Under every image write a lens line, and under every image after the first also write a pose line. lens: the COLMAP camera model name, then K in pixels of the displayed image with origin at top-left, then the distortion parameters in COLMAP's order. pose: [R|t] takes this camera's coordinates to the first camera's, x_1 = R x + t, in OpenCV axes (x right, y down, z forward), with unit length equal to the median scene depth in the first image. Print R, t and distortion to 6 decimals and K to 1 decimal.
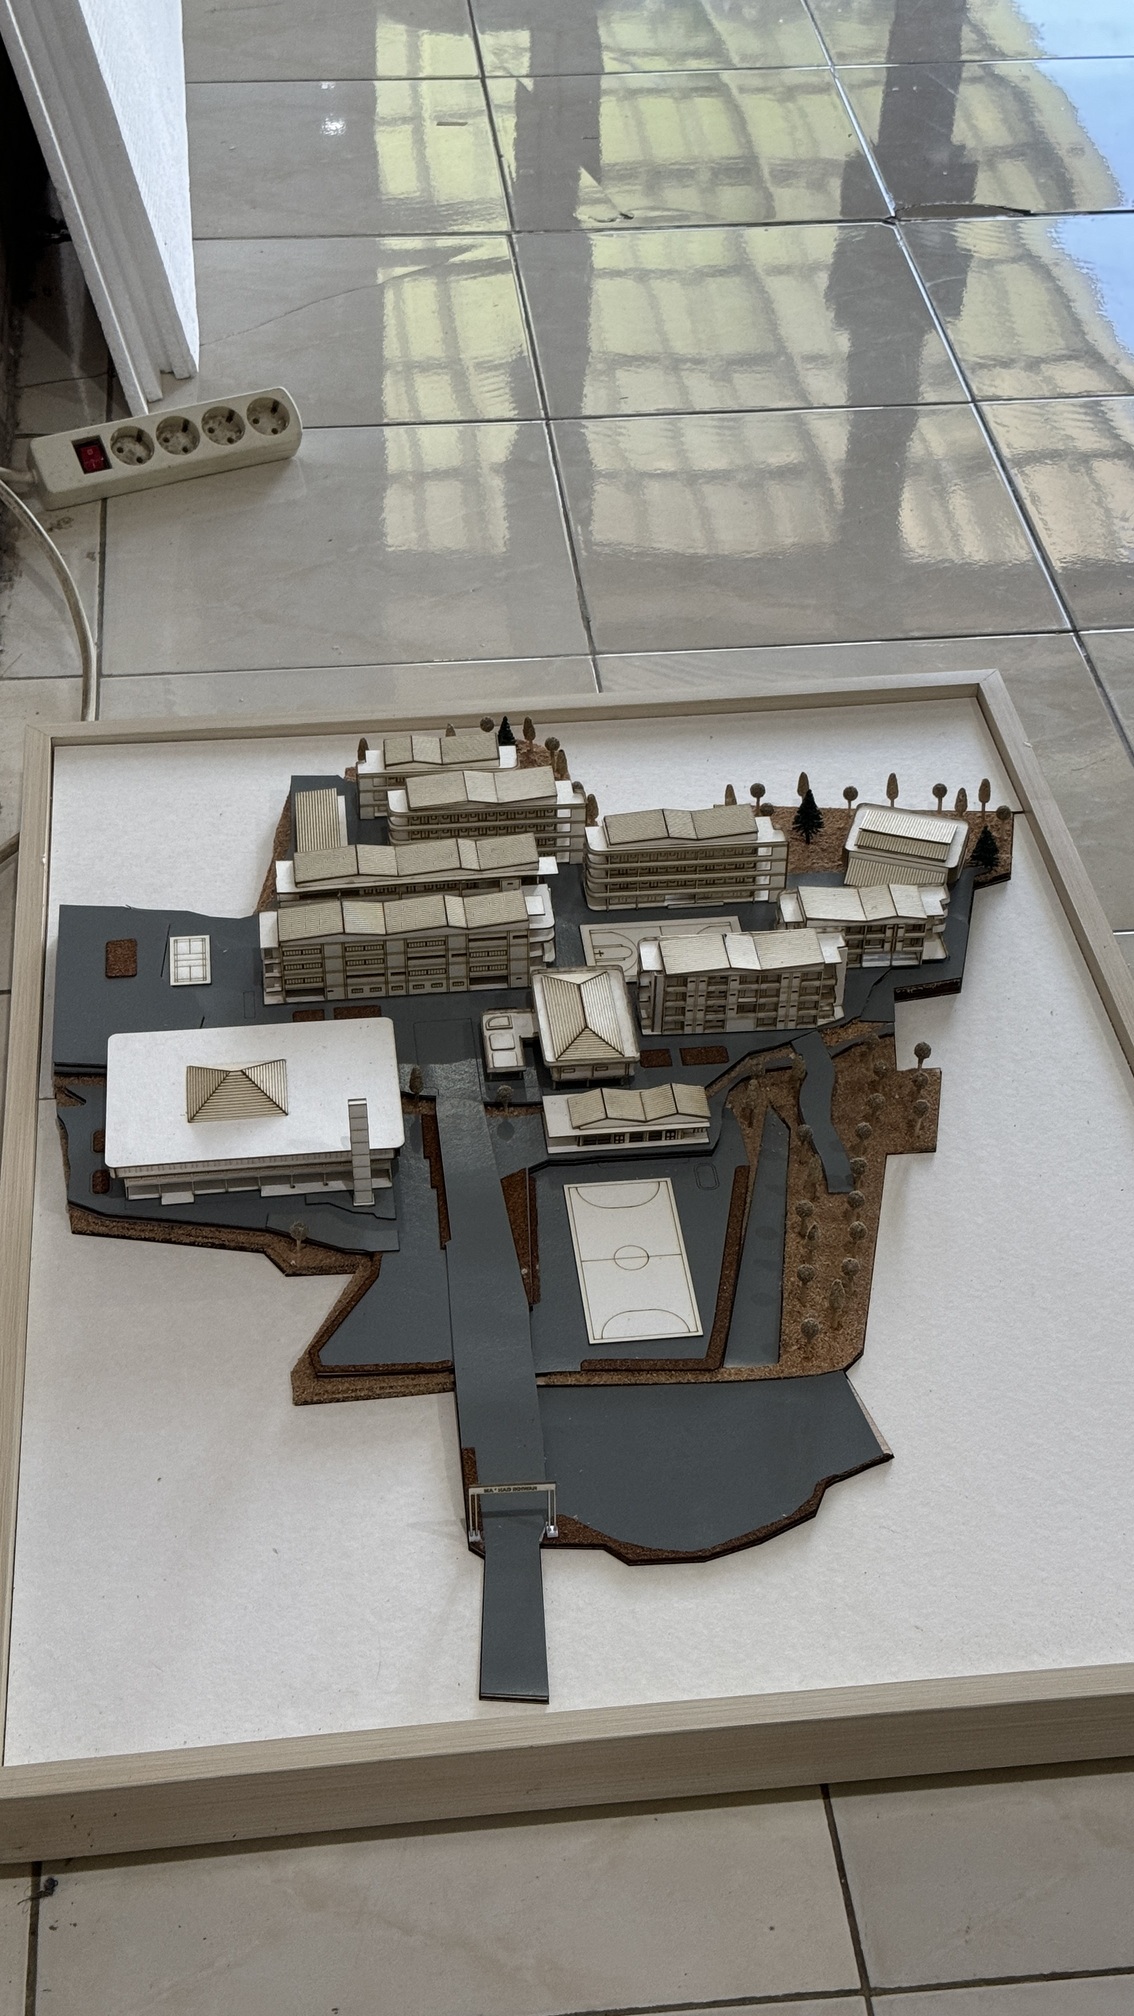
lens RADIAL K [[2978.8, 0, 567.0], [0, 2978.8, 1008.0], [0, 0, 1]] dist [0.342493, -0.037072]
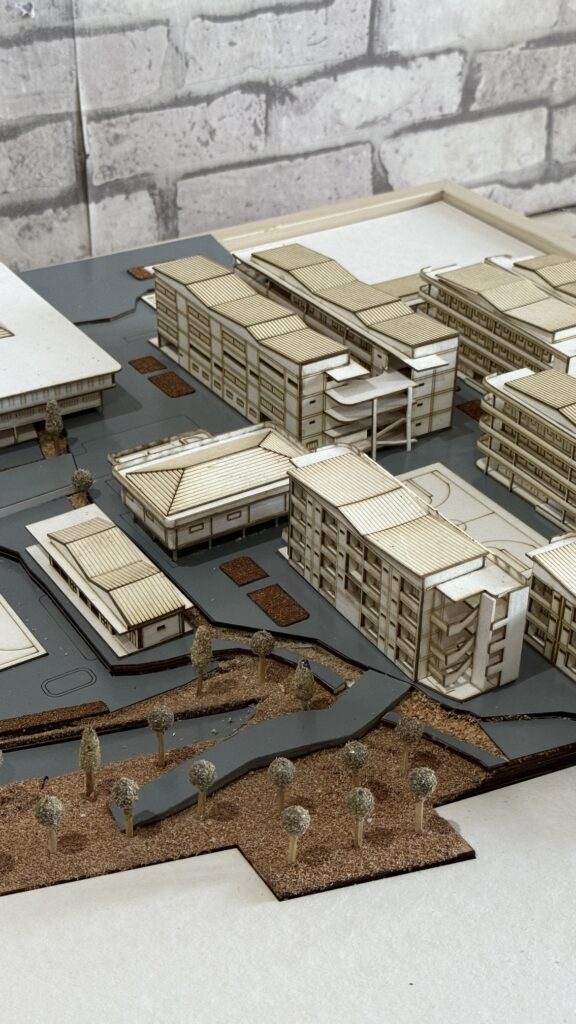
lens RADIAL K [[1513.1, 0, 288.0], [0, 1513.1, 512.0], [0, 0, 1]] dist [0.342493, -0.037072]
pose [[0.443160, 0.477199, -0.758874, 0.307158], [-0.585178, 0.795289, 0.158371, -0.059829], [0.679099, 0.373893, 0.631687, 0.749560]]
